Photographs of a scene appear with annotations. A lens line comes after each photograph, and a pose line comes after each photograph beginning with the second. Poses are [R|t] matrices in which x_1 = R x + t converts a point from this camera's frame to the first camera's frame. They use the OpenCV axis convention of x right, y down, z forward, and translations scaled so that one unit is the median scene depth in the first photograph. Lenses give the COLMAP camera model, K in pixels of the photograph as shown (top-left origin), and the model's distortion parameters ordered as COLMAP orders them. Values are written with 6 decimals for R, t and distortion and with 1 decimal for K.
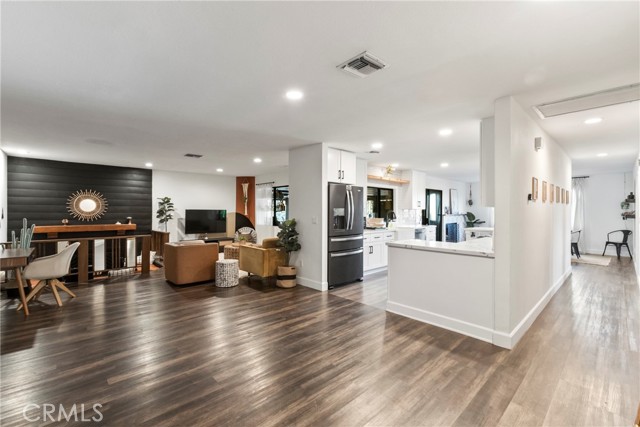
lens RADIAL K [[281.1, 0, 317.6], [0, 281.1, 211.1], [0, 0, 1]] dist [-0.005692, 0.003882]
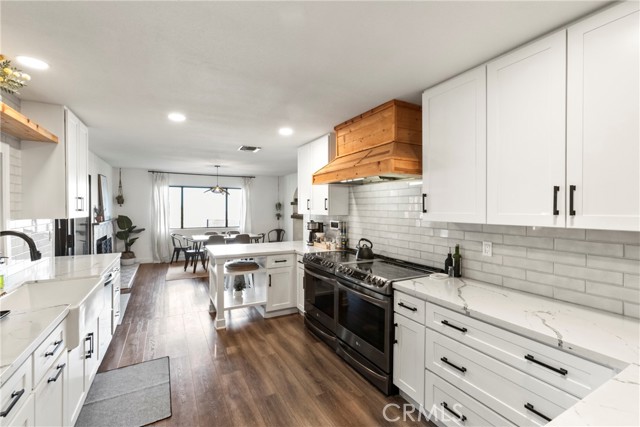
lens RADIAL K [[281.1, 0, 316.3], [0, 281.1, 209.4], [0, 0, 1]] dist [-0.005692, 0.003882]
pose [[0.248405, -0.010492, 0.968599, 0.071322], [-0.001250, 0.999937, 0.011152, -0.022598], [-0.968655, -0.003981, 0.248376, 0.594370]]
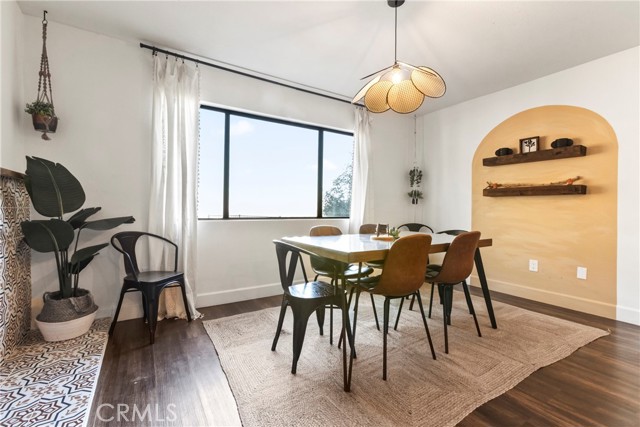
lens RADIAL K [[281.1, 0, 323.6], [0, 281.1, 209.5], [0, 0, 1]] dist [-0.005692, 0.003882]
pose [[0.175648, -0.003997, 0.984445, 0.550234], [-0.006123, 0.999968, 0.005152, 0.039519], [-0.984434, -0.006933, 0.175618, 1.095274]]
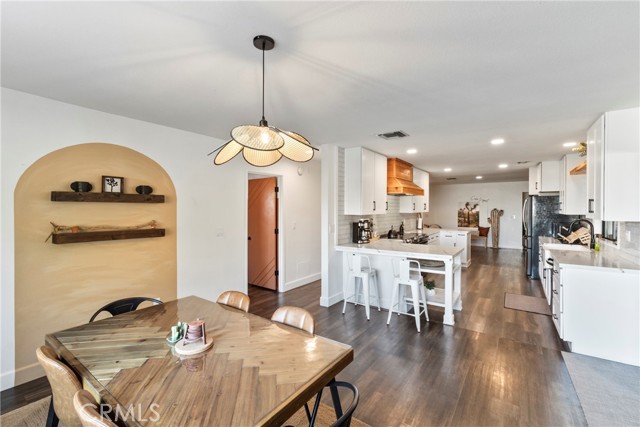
lens RADIAL K [[281.1, 0, 318.4], [0, 281.1, 211.0], [0, 0, 1]] dist [-0.005692, 0.003882]
pose [[-0.977554, -0.000224, -0.210686, 0.805145], [-0.002245, 0.999954, 0.009351, -0.020148], [0.210675, 0.009614, -0.977509, 1.286993]]
